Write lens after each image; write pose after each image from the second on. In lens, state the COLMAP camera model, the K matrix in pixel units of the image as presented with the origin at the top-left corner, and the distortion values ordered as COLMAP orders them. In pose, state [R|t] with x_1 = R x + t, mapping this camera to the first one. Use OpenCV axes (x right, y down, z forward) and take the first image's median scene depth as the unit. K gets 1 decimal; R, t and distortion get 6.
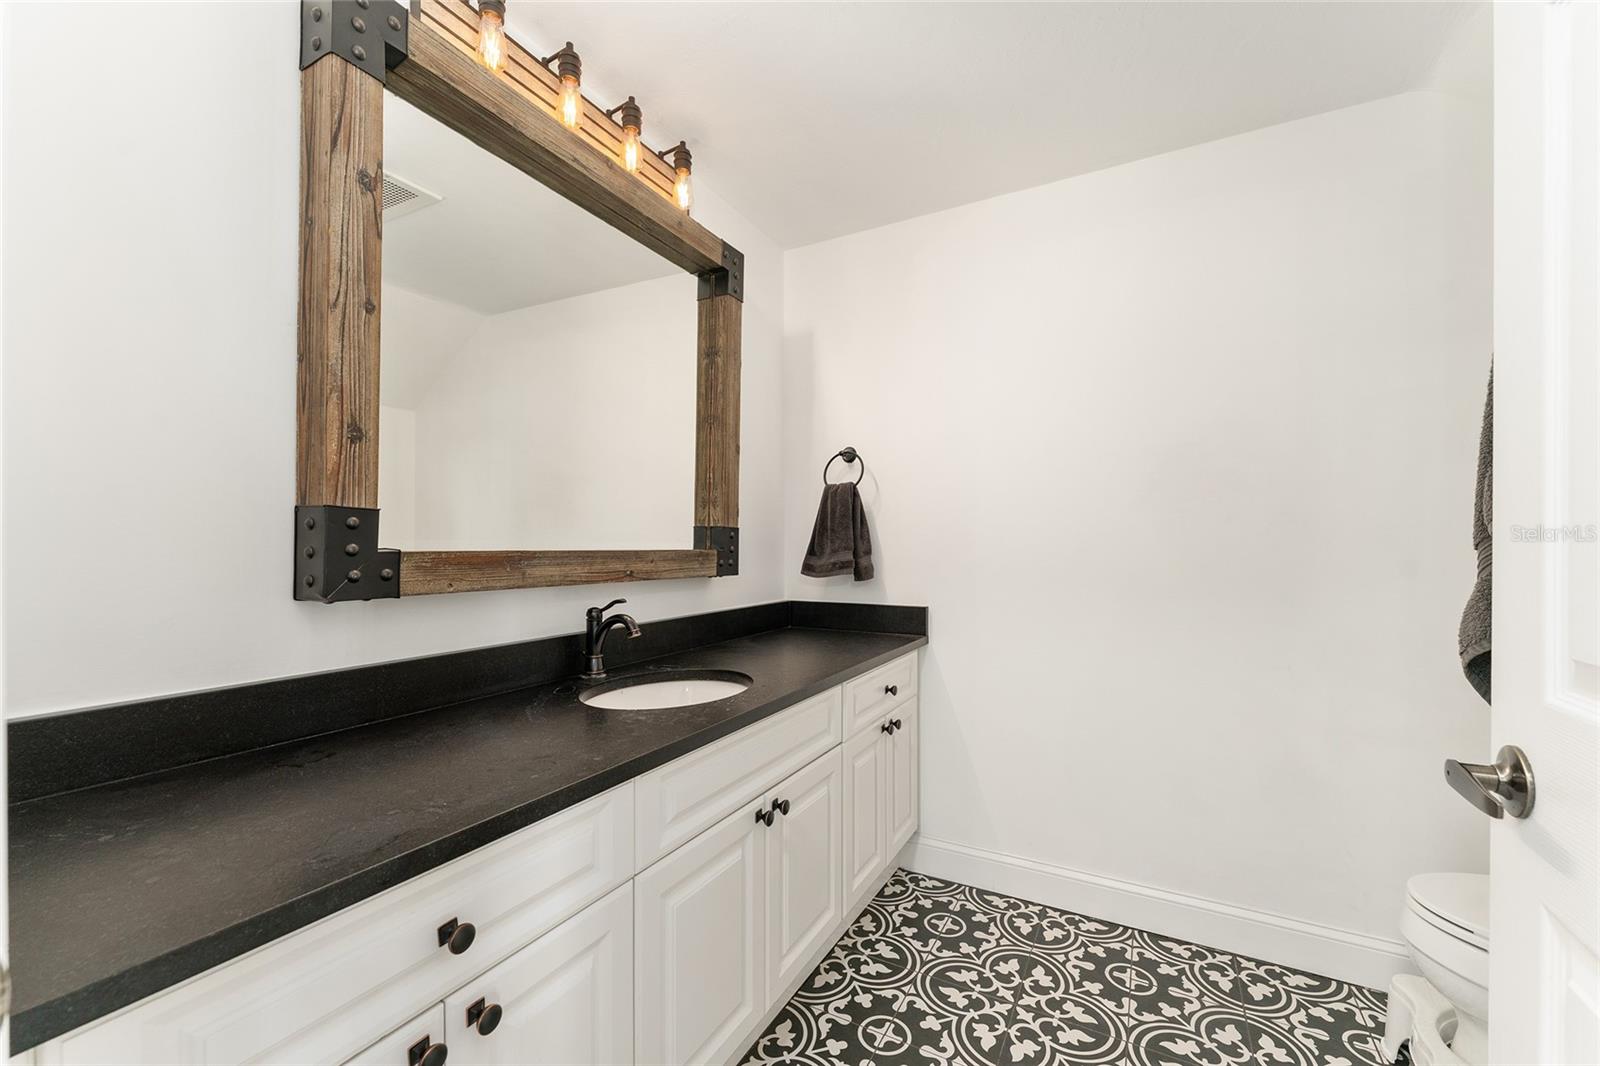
lens RADIAL K [[649.3, 0, 800.0], [0, 649.3, 533.0], [0, 0, 1]] dist [0.000376, -0.000394]
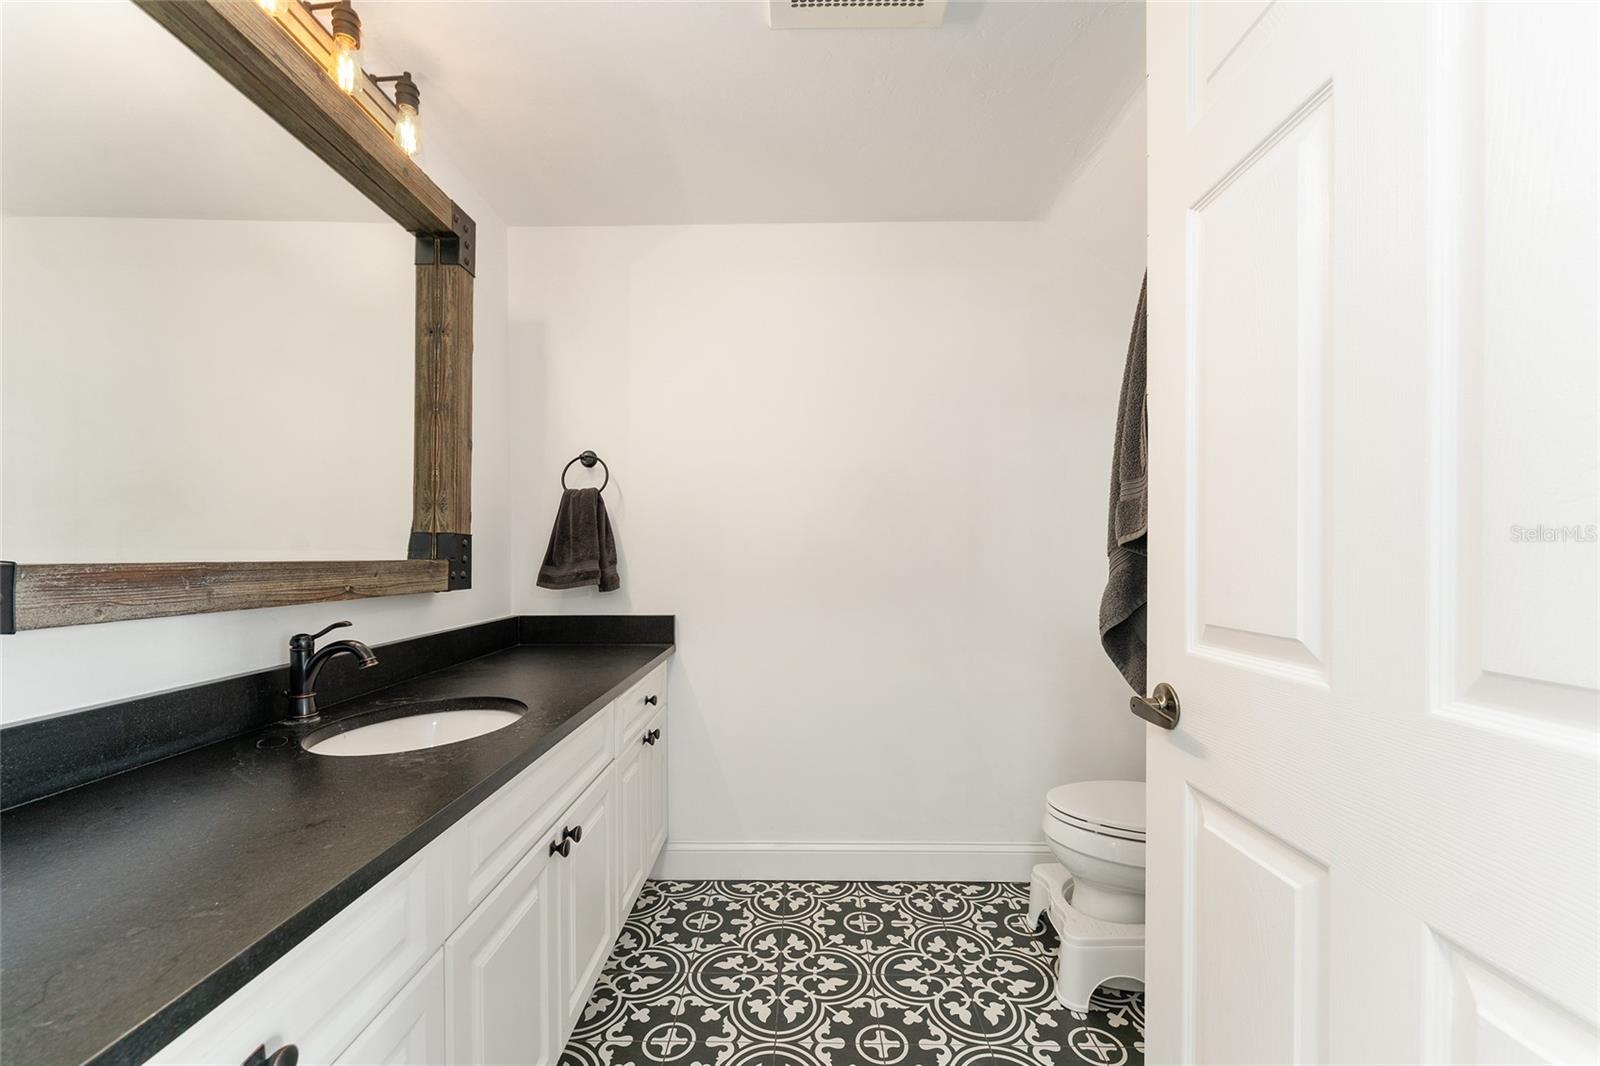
lens RADIAL K [[652.8, 0, 804.7], [0, 652.8, 546.8], [0, 0, 1]] dist [-0.000797, -0.000882]
pose [[0.881436, 0.003715, 0.472288, -0.131296], [-0.007093, 0.999960, 0.005371, 0.000499], [-0.472250, -0.008085, 0.881428, 0.013840]]
